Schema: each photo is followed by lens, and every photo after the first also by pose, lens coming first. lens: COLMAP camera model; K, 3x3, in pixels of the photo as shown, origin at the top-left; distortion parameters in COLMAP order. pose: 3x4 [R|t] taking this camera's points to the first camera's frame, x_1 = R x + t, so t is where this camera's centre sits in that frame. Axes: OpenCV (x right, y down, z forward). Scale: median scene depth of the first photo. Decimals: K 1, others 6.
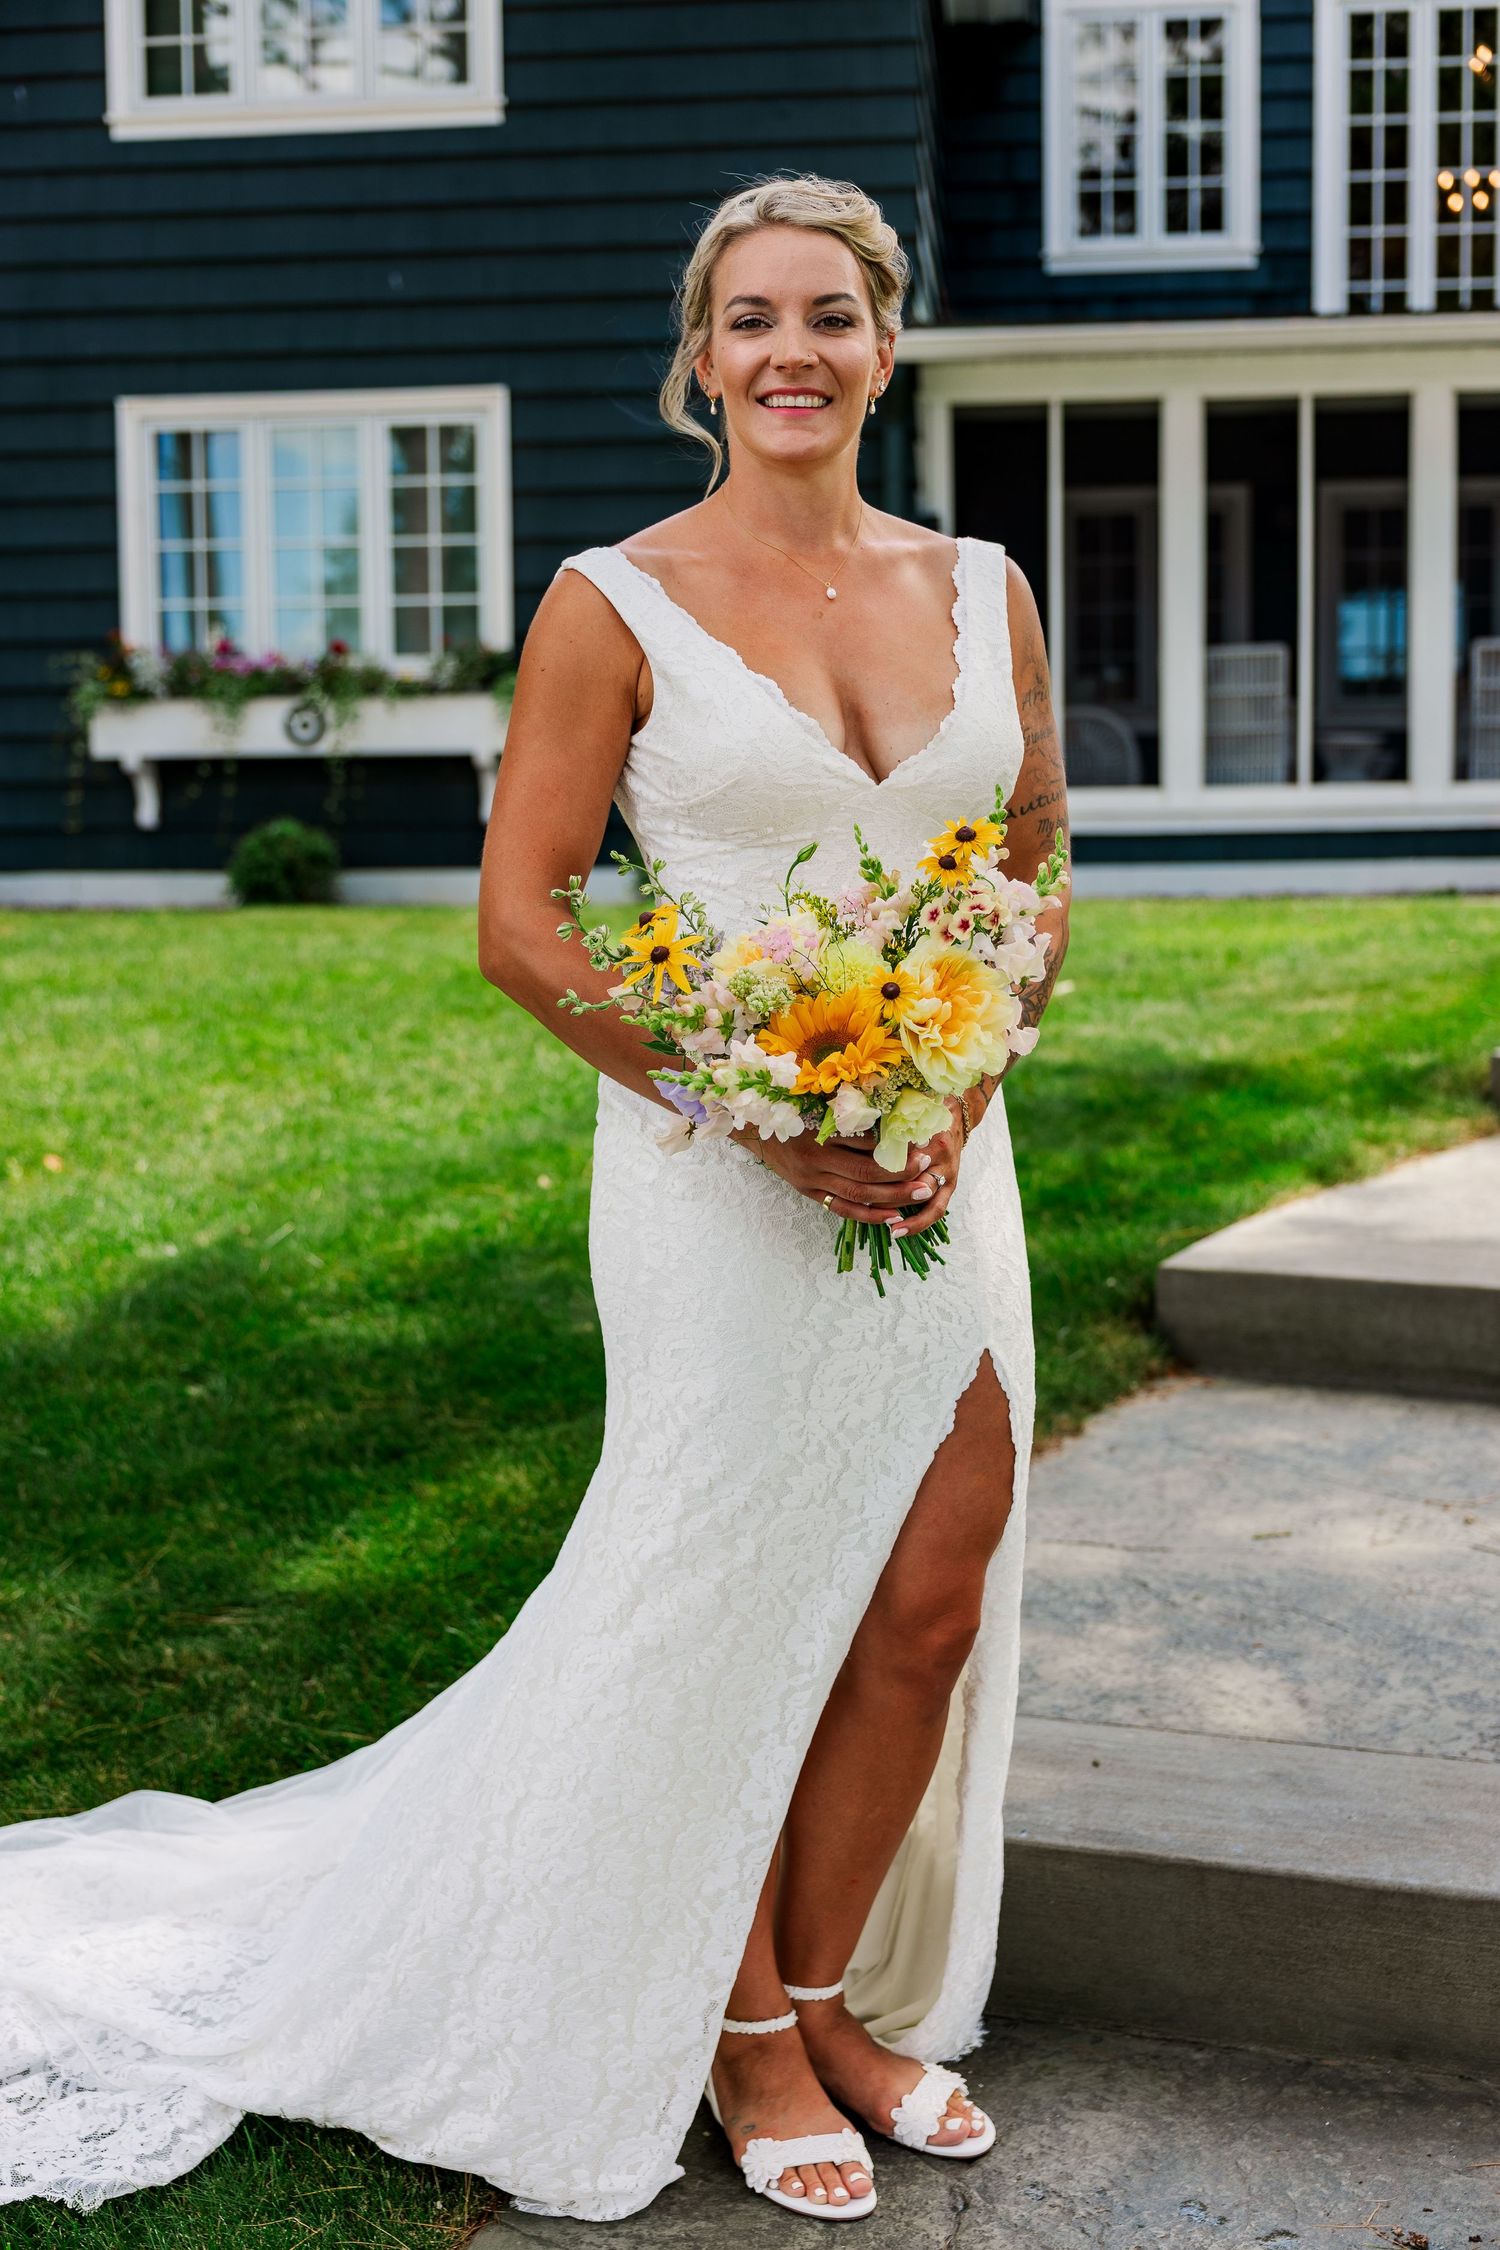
lens RADIAL K [[3430.1, 0, 682.6], [0, 3430.1, 1172.9], [0, 0, 1]] dist [-0.036873, 0.000000]
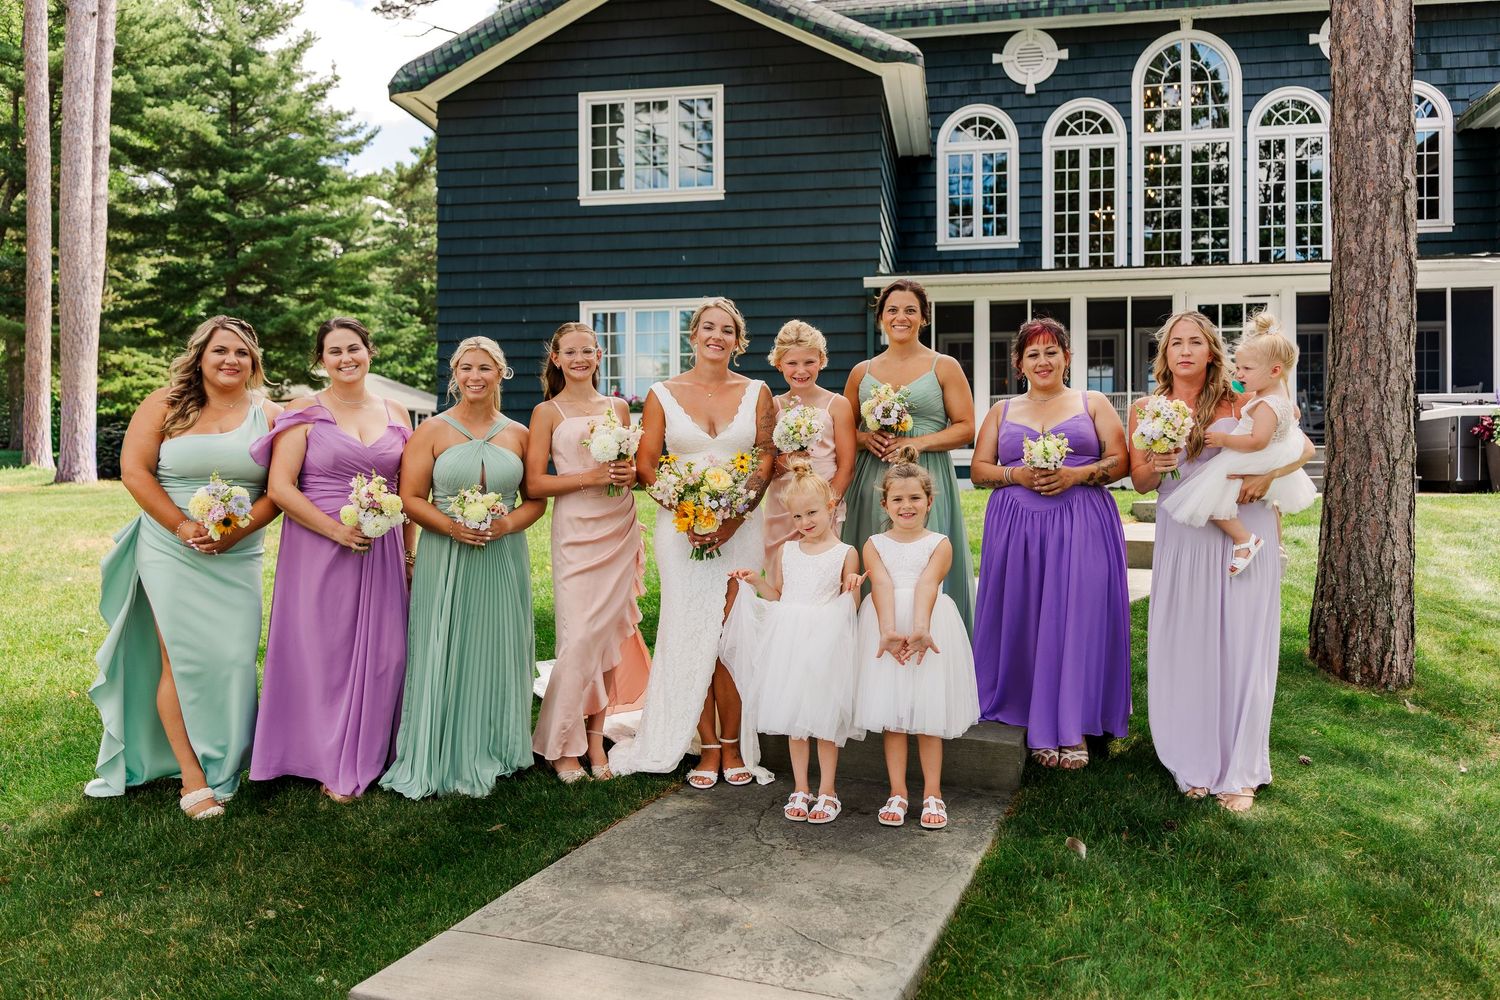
lens RADIAL K [[1495.8, 0, 738.3], [0, 1495.8, 500.8], [0, 0, 1]] dist [0.021661, 0.000000]
pose [[0.997954, 0.007234, -0.063532, 0.031912], [-0.012168, 0.996909, -0.077611, 0.017321], [0.062774, 0.078225, 0.994957, -0.136496]]
